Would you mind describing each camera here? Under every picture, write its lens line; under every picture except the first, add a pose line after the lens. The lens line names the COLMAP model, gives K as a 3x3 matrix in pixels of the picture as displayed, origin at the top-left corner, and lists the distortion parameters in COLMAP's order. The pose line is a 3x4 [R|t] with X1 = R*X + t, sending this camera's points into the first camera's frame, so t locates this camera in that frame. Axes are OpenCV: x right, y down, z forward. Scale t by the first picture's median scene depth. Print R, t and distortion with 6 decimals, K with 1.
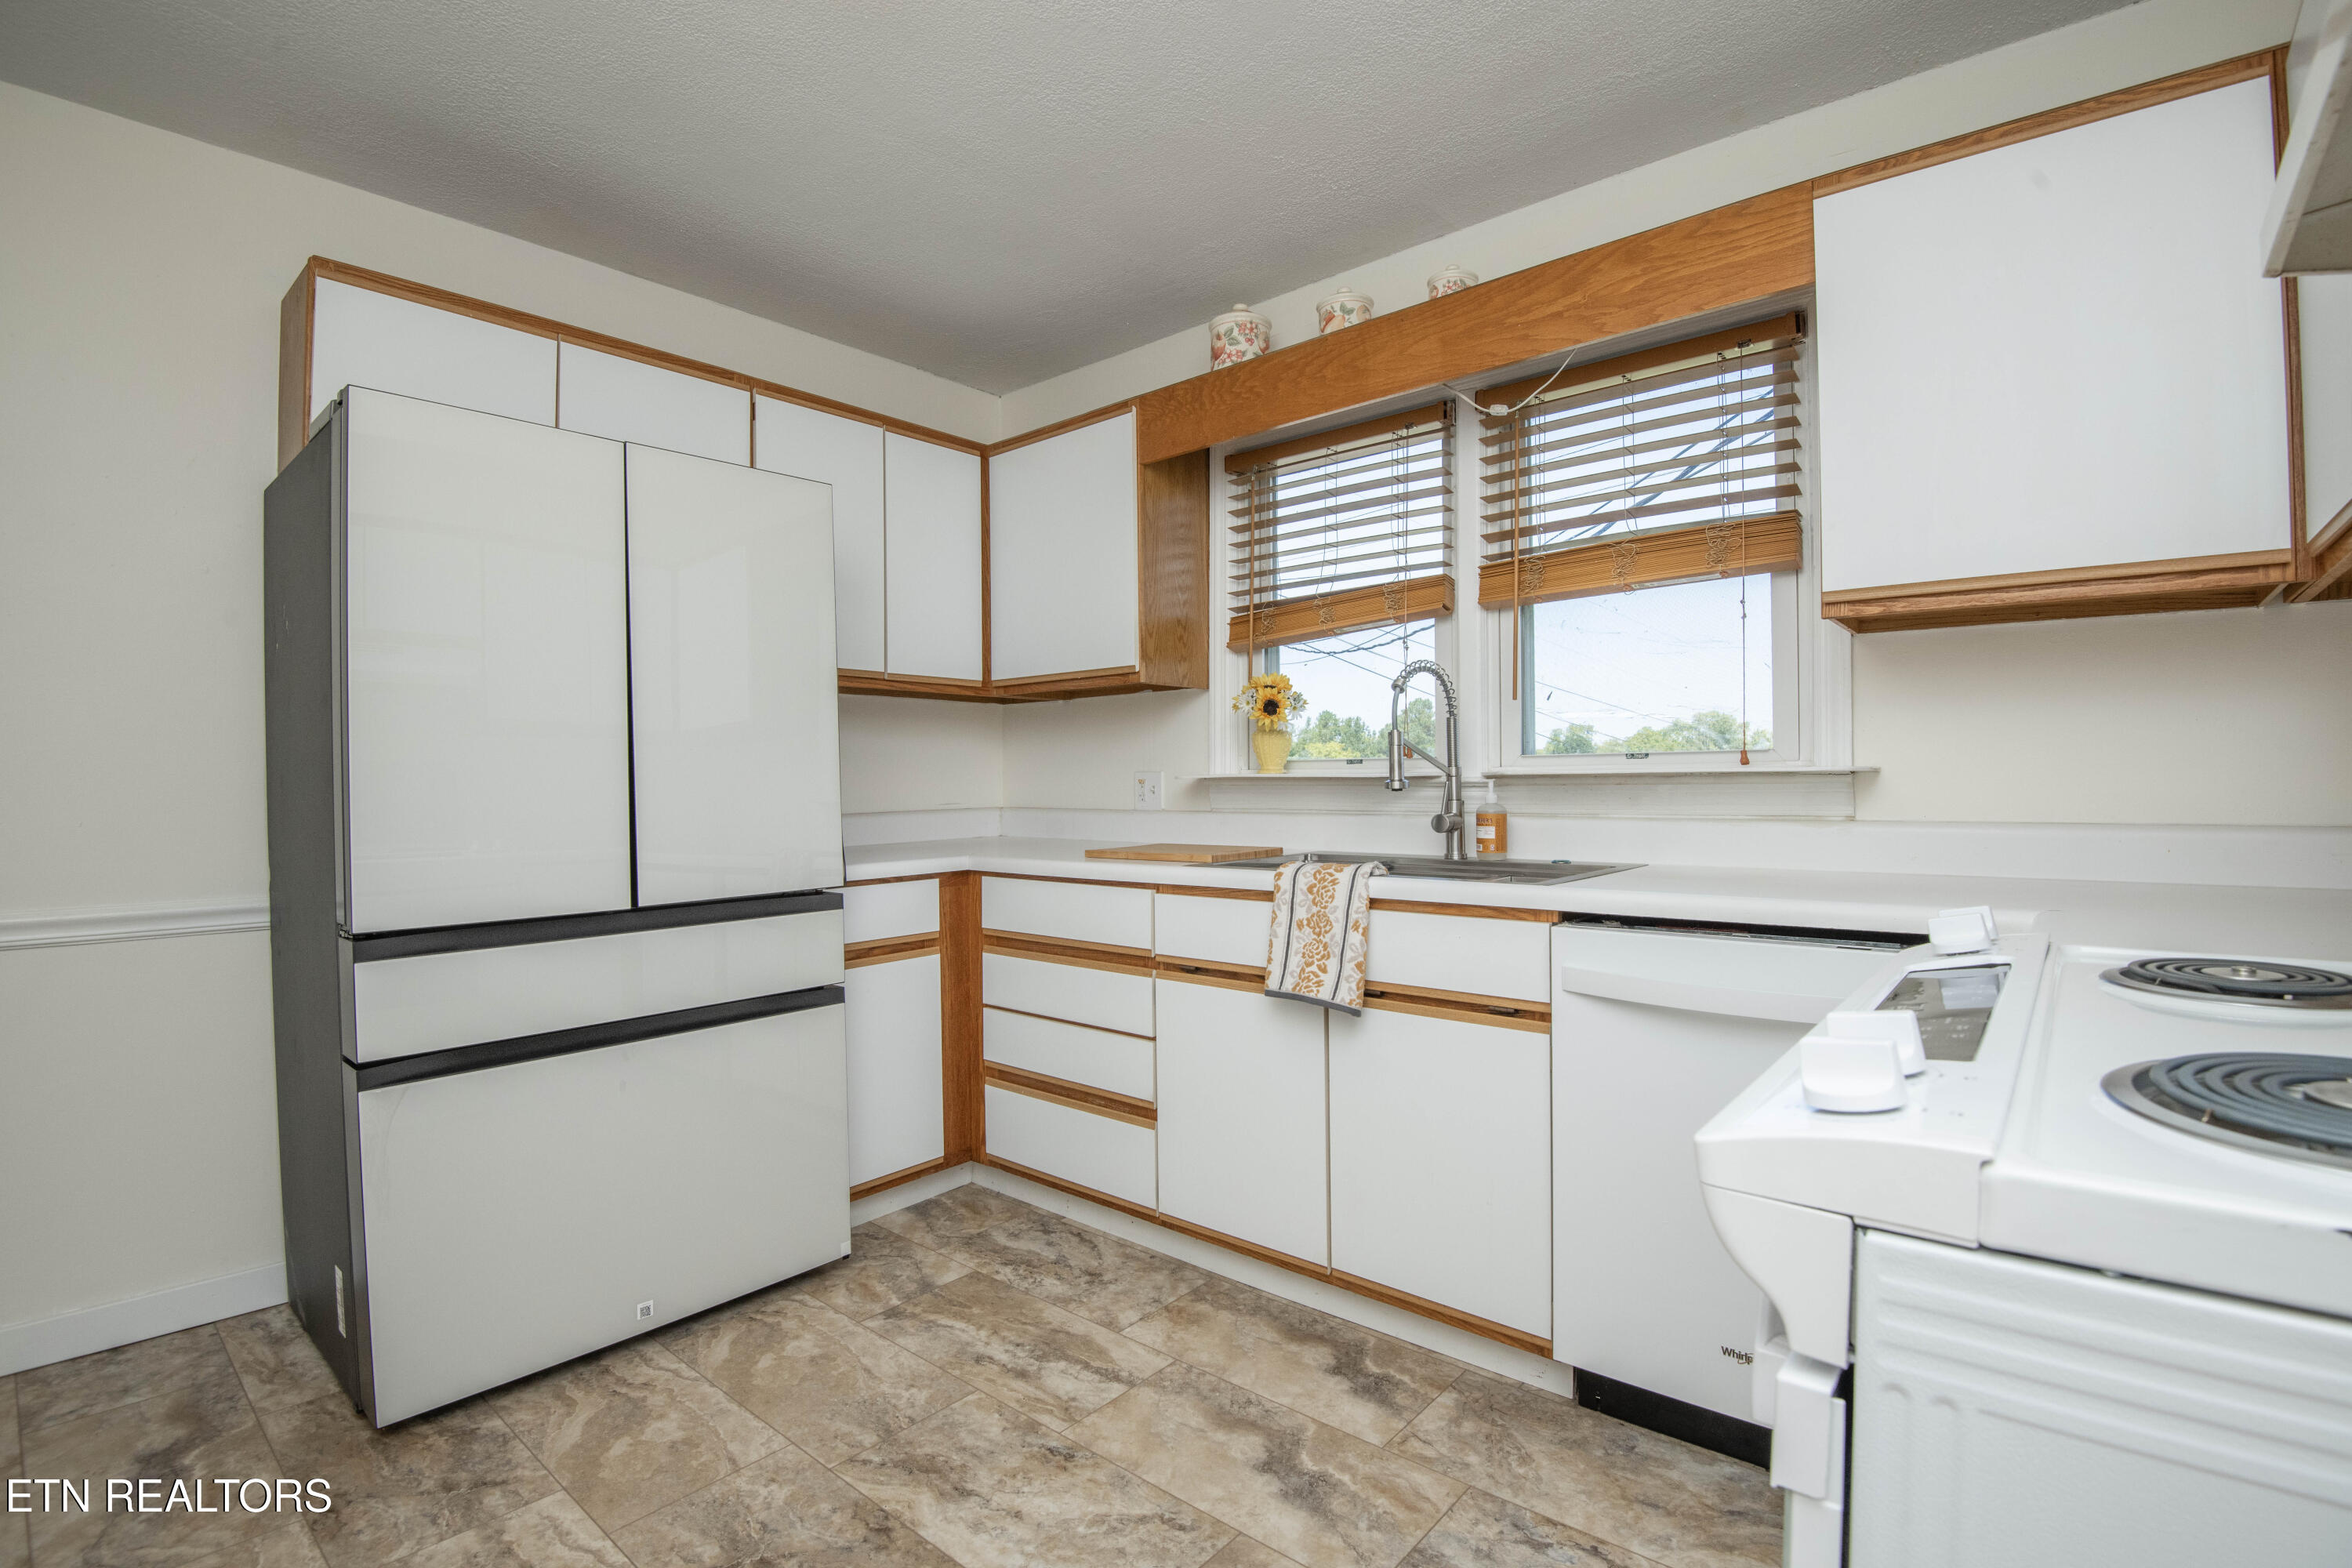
lens RADIAL K [[1089.6, 0, 1188.9], [0, 1089.6, 784.3], [0, 0, 1]] dist [-0.010773, -0.021563]
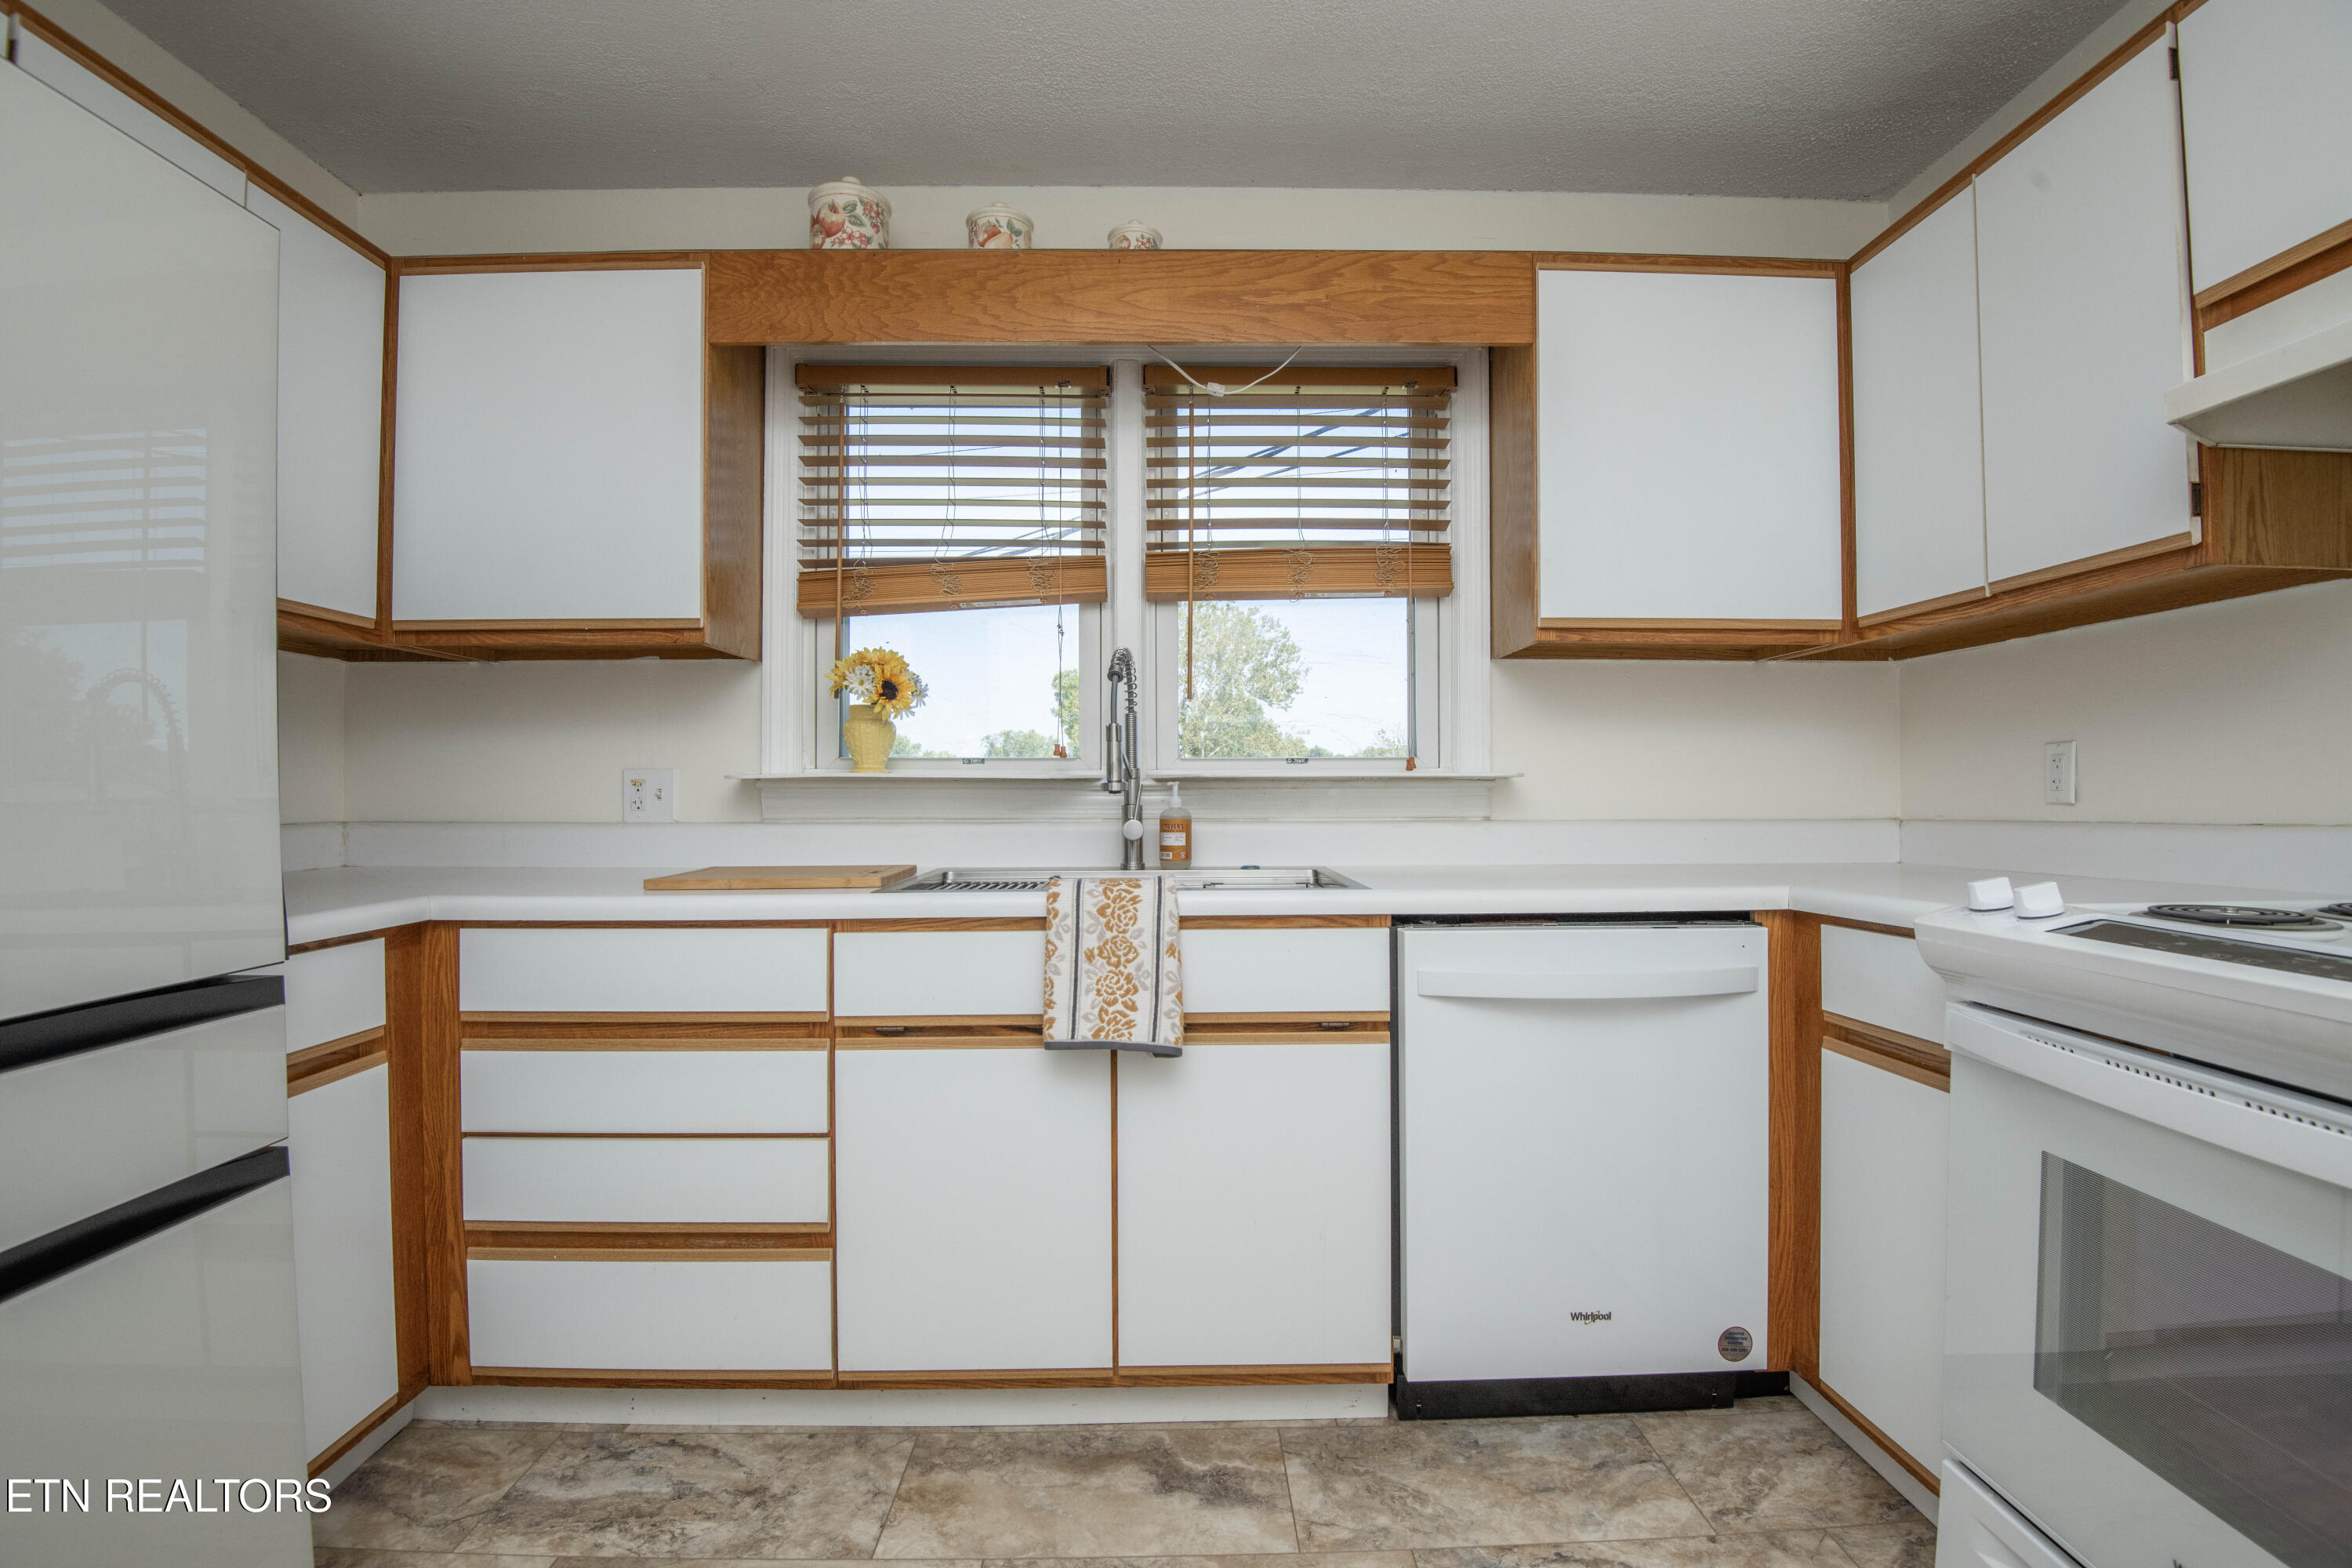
lens RADIAL K [[1089.6, 0, 1188.9], [0, 1089.6, 784.3], [0, 0, 1]] dist [-0.010773, -0.021563]
pose [[0.746894, 0.012303, 0.664829, -0.336596], [-0.003052, 0.999882, -0.015075, 0.011453], [-0.664936, 0.009230, 0.746843, 0.299317]]
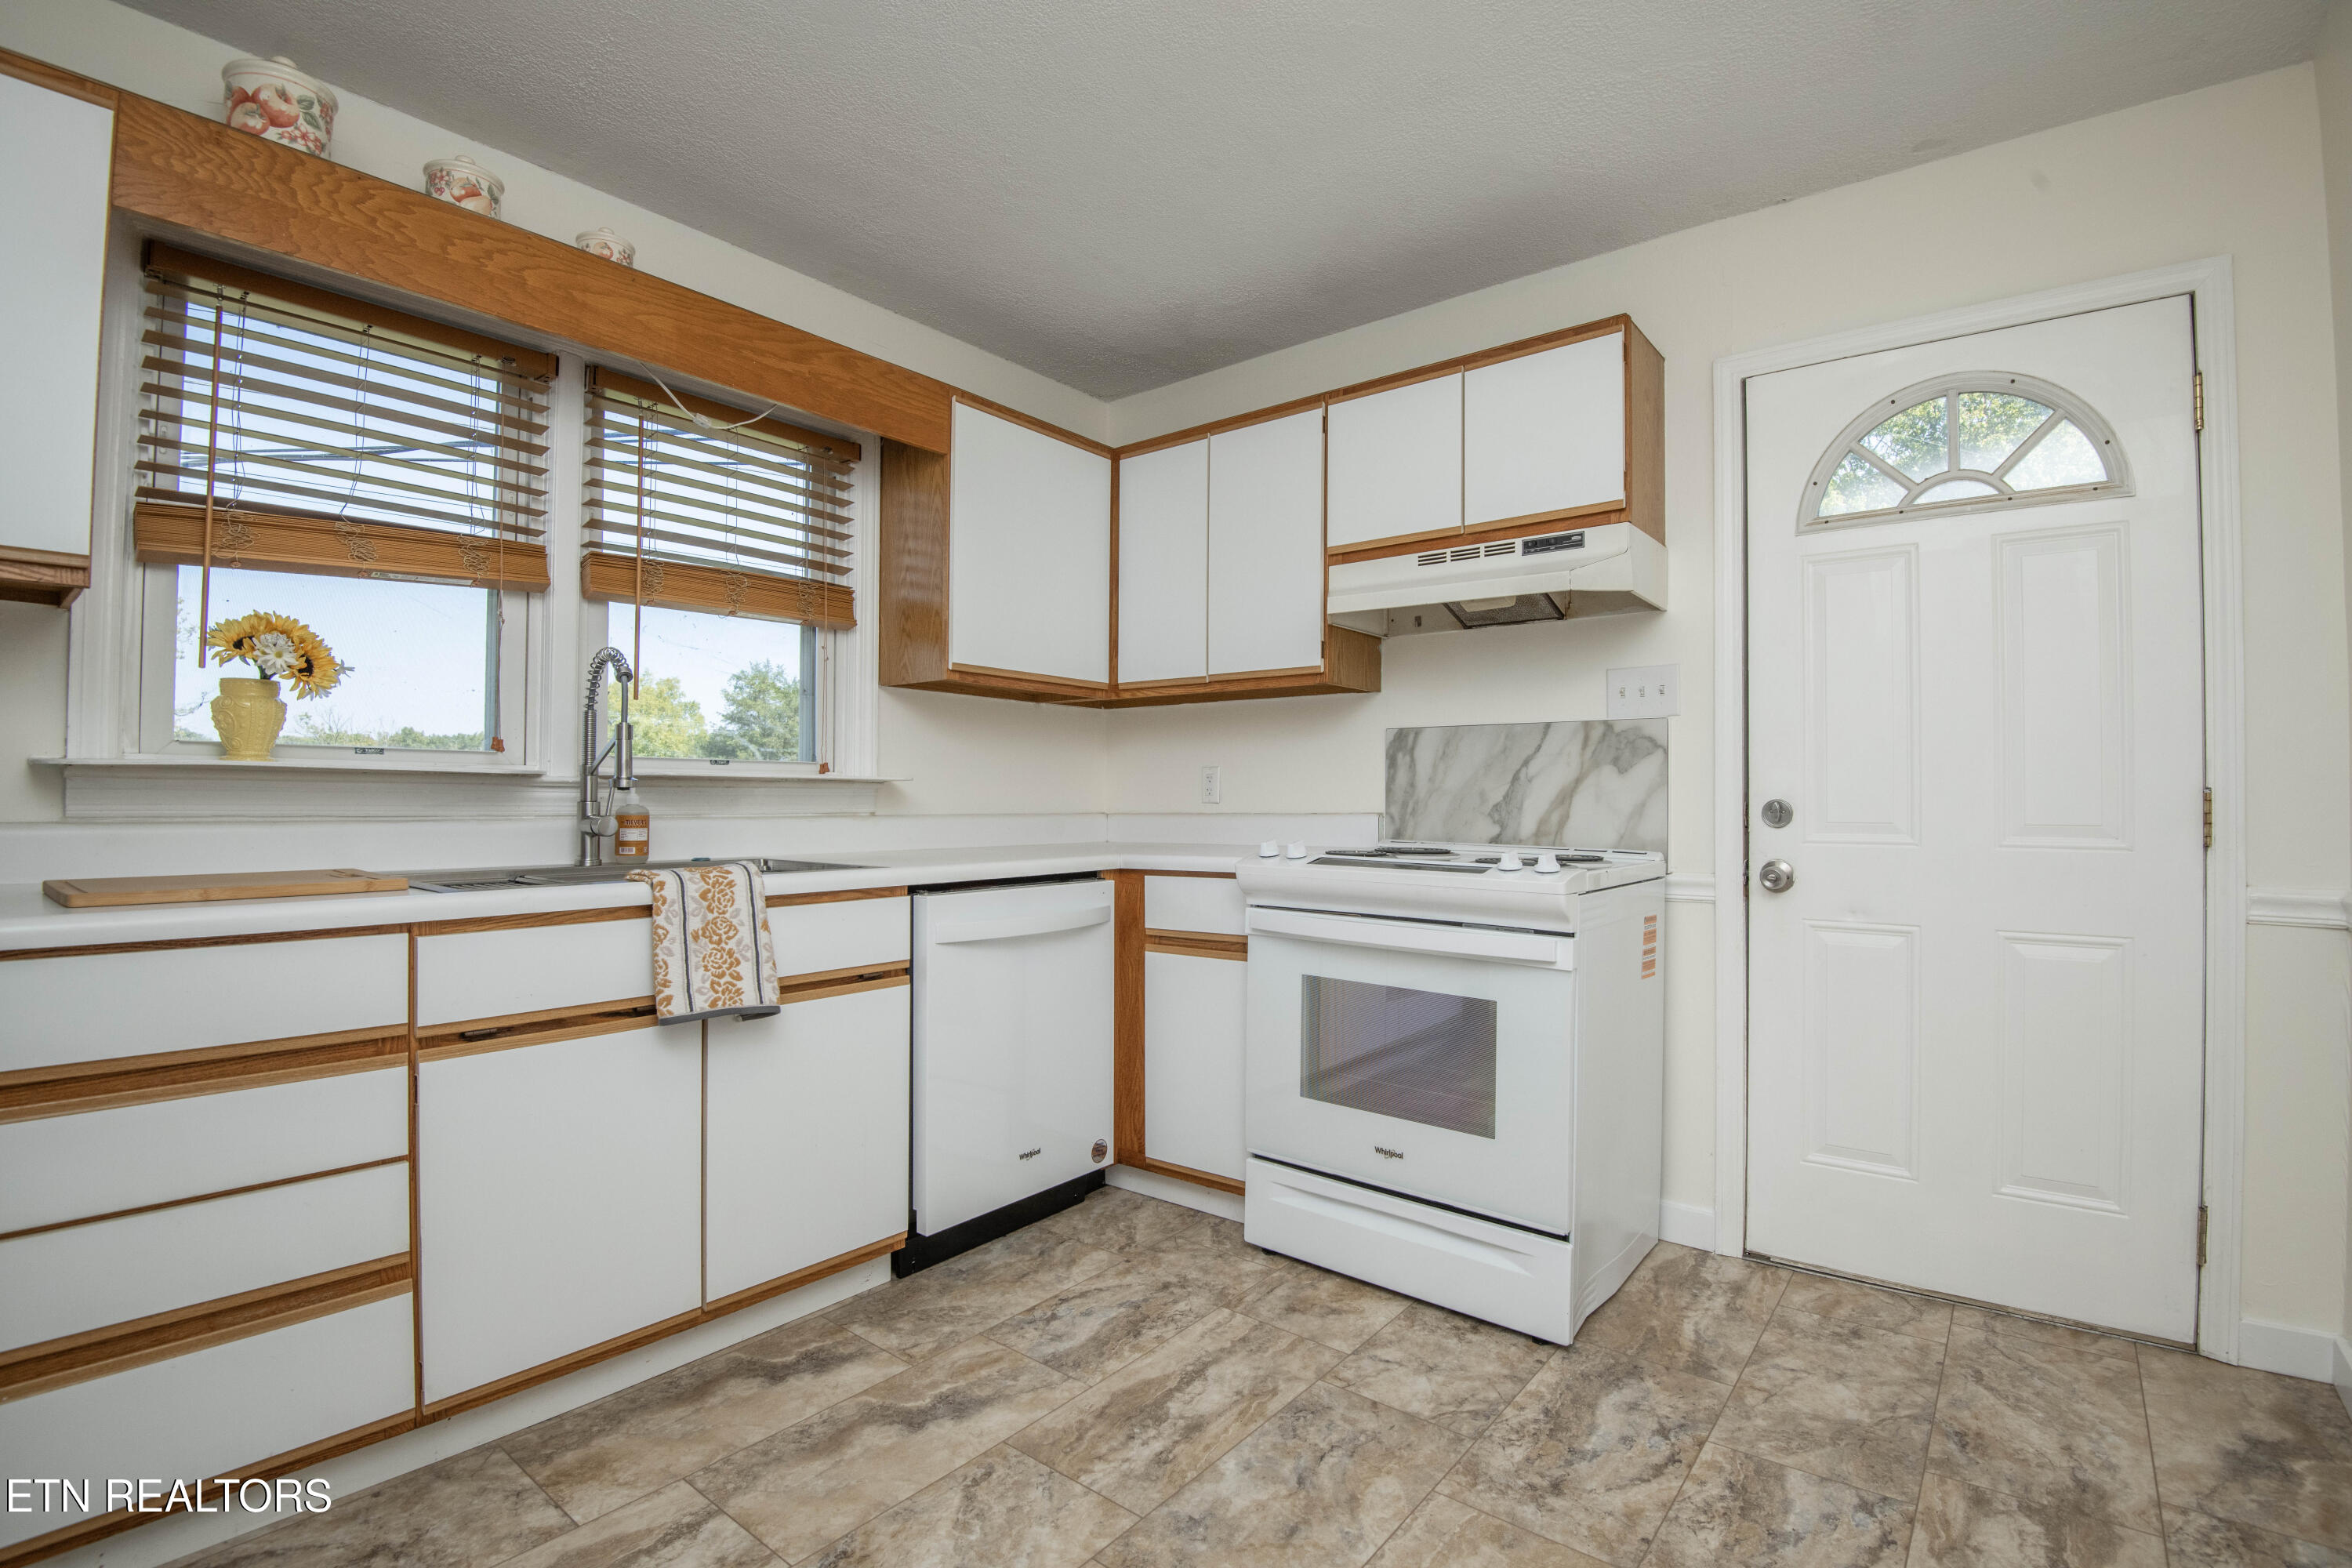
lens RADIAL K [[1089.6, 0, 1188.9], [0, 1089.6, 784.3], [0, 0, 1]] dist [-0.010773, -0.021563]
pose [[-0.038379, 0.020722, 0.999048, -0.712342], [-0.004869, 0.999769, -0.020924, 0.017476], [-0.999251, -0.005668, -0.038269, 0.548601]]
